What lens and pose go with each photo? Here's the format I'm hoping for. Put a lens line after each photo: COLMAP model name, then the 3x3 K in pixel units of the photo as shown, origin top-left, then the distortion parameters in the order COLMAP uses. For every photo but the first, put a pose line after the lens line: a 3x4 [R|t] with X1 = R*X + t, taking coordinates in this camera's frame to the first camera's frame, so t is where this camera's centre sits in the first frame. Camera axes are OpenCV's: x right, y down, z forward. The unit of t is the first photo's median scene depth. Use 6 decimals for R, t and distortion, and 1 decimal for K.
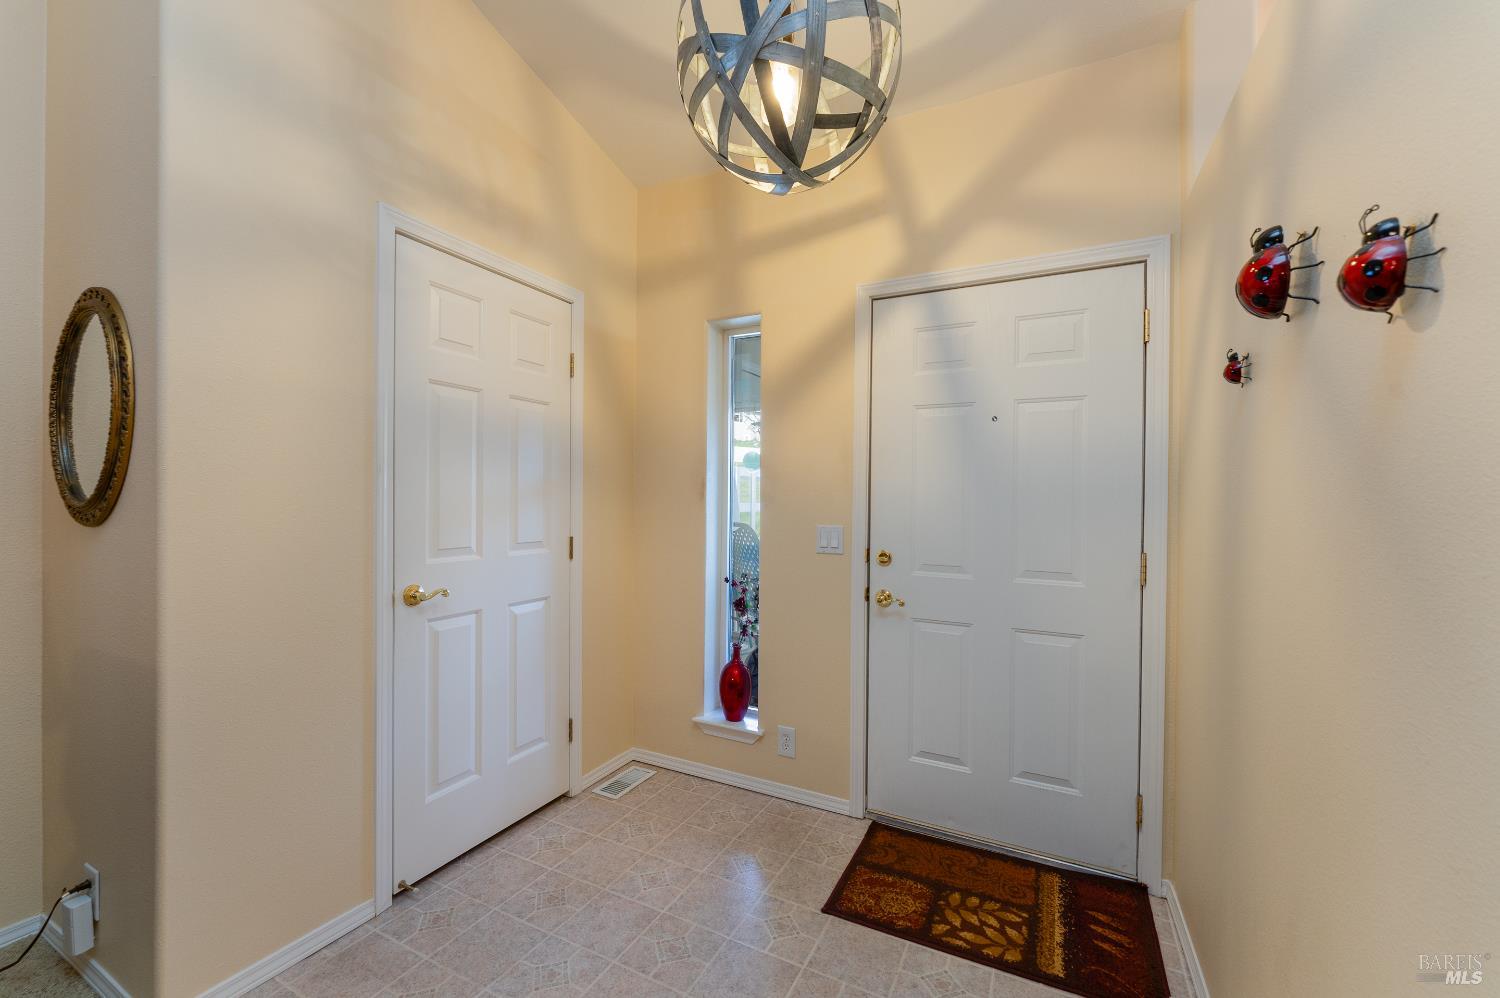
lens RADIAL K [[602.4, 0, 759.3], [0, 602.4, 489.7], [0, 0, 1]] dist [-0.001664, -0.000369]
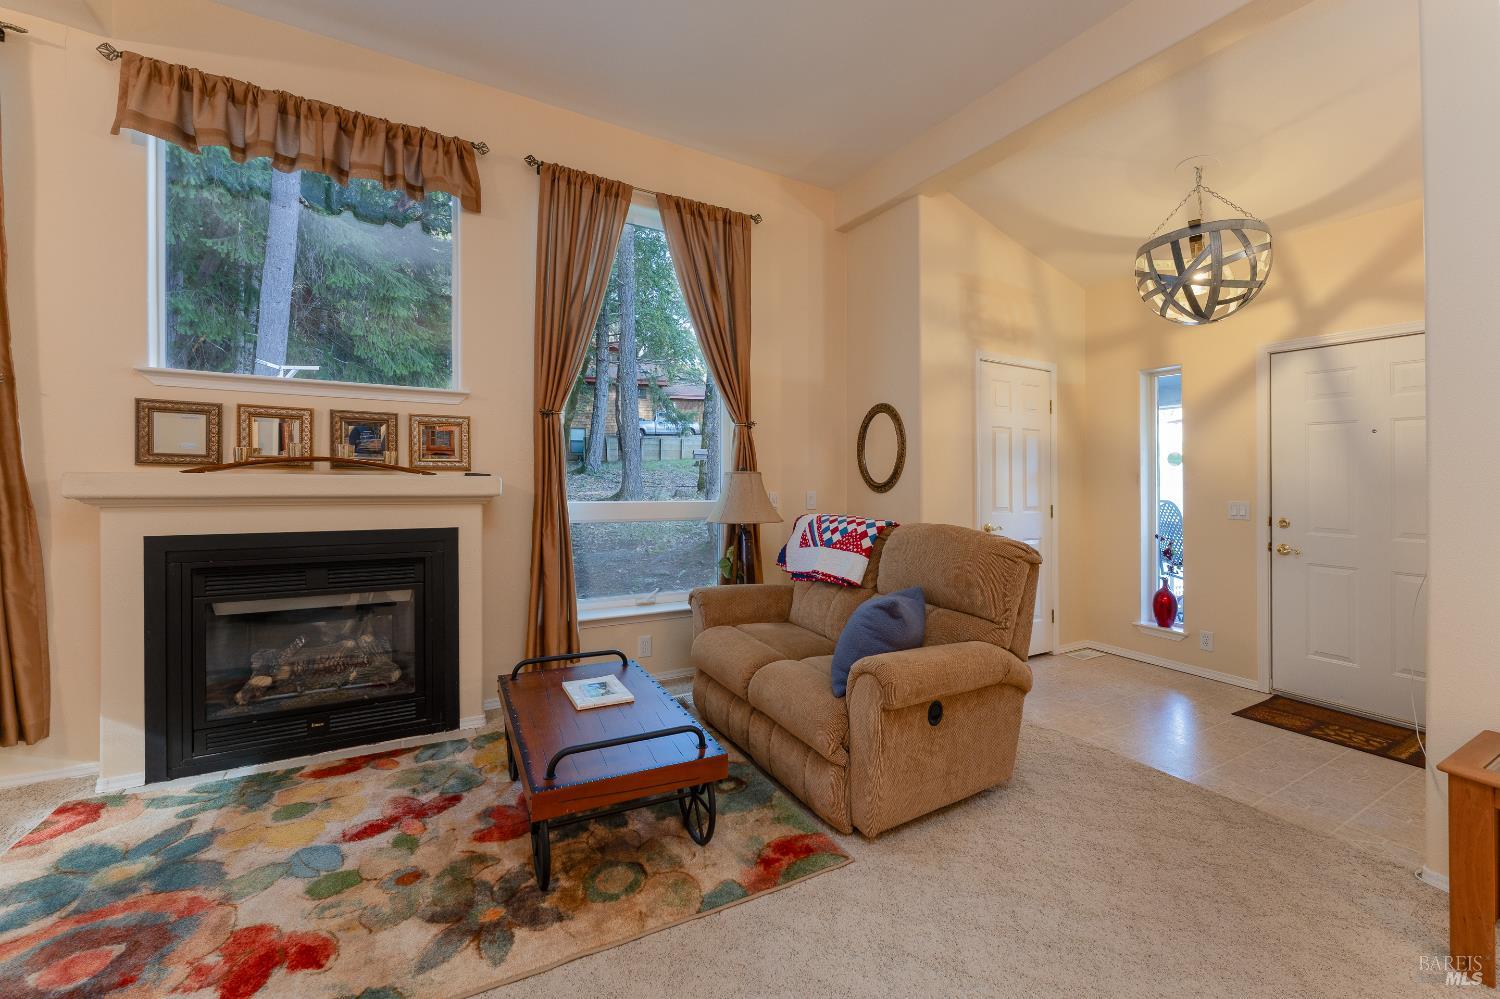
lens RADIAL K [[613.1, 0, 758.4], [0, 613.1, 464.7], [0, 0, 1]] dist [-0.000264, -0.000143]
pose [[0.834075, -0.012685, -0.551506, -0.044908], [0.004617, 0.999861, -0.016014, -0.015991], [0.551632, 0.010810, 0.834017, -1.055815]]
